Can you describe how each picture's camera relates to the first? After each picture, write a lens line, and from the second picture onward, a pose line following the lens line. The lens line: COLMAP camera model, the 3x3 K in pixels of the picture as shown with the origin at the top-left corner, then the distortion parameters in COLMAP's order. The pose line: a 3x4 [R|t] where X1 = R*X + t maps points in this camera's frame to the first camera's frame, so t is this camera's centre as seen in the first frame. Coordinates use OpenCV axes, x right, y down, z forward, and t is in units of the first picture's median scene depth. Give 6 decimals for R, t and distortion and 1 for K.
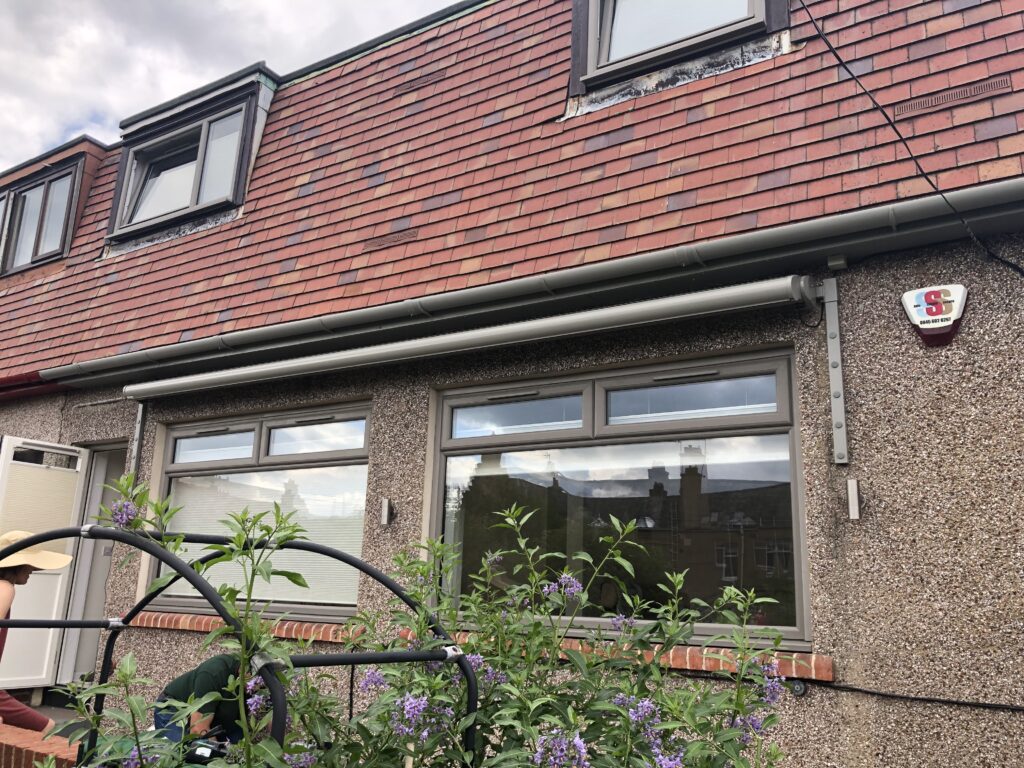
lens RADIAL K [[850.5, 0, 513.1], [0, 850.5, 384.4], [0, 0, 1]] dist [0.036571, -0.027288]
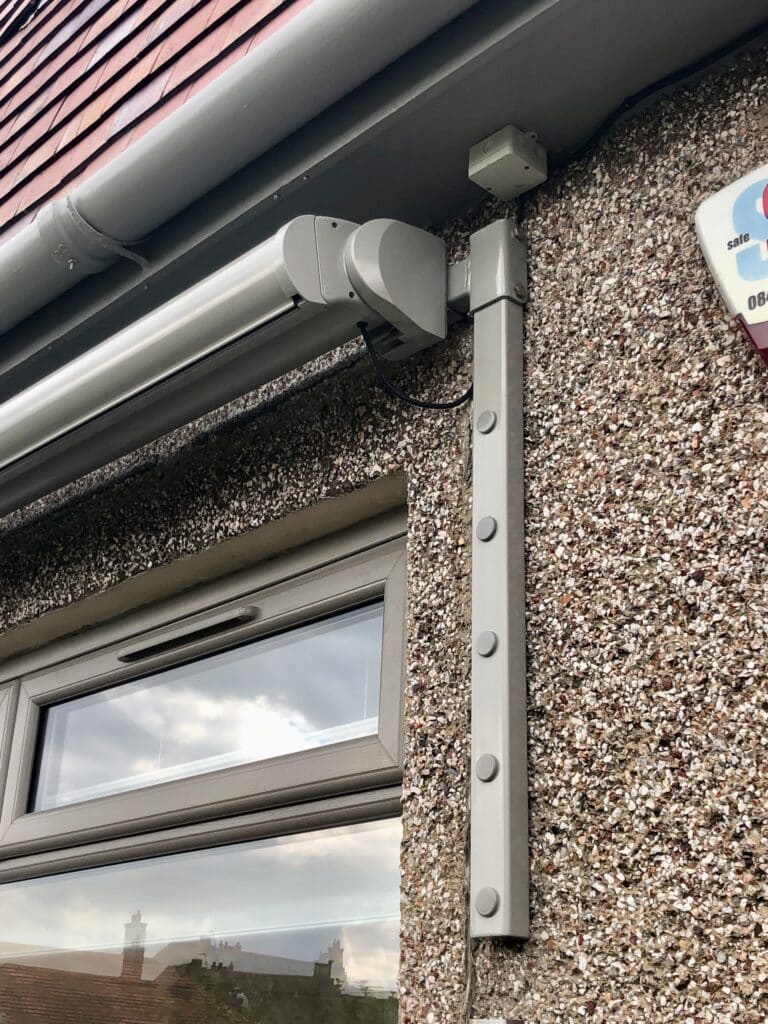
lens RADIAL K [[1394.4, 0, 380.2], [0, 1394.4, 511.3], [0, 0, 1]] dist [0.085314, 0.000000]
pose [[0.967643, -0.091067, -0.235316, 0.438328], [0.048709, 0.982475, -0.179917, 0.044203], [0.247576, 0.162633, 0.955121, 0.587382]]
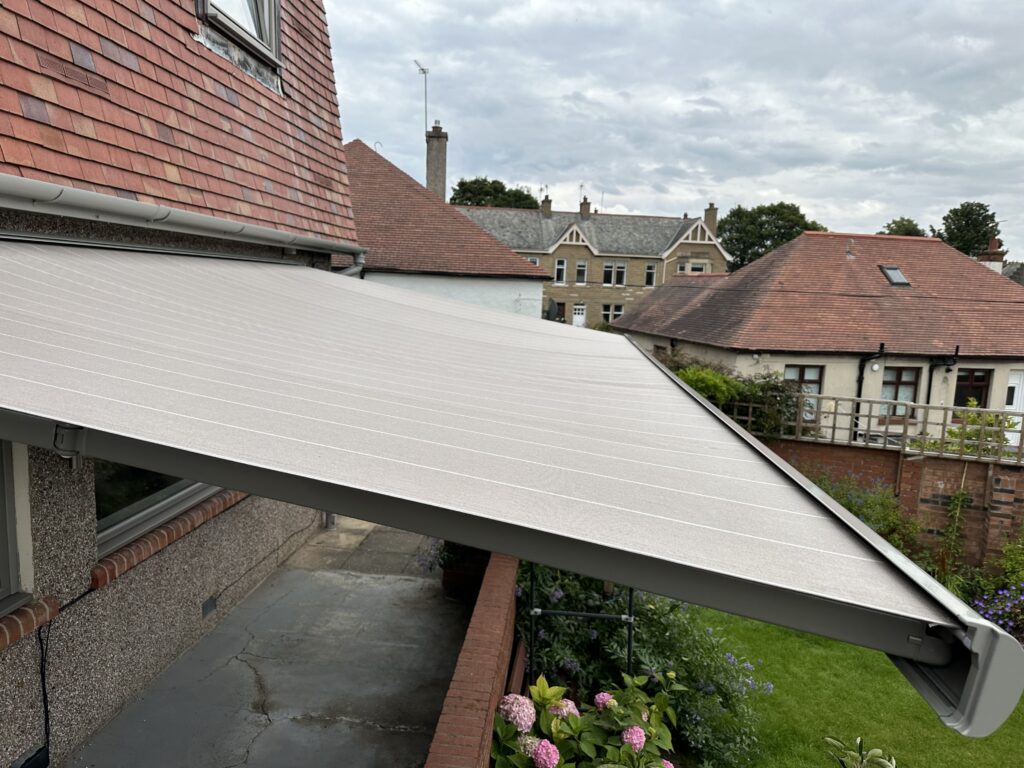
lens RADIAL K [[726.6, 0, 510.0], [0, 726.6, 385.2], [0, 0, 1]] dist [0.039074, -0.039543]
pose [[-0.459663, -0.164197, 0.872782, -1.203479], [-0.250609, 0.966802, 0.049898, -0.063318], [-0.852000, -0.195791, -0.485552, 1.310511]]
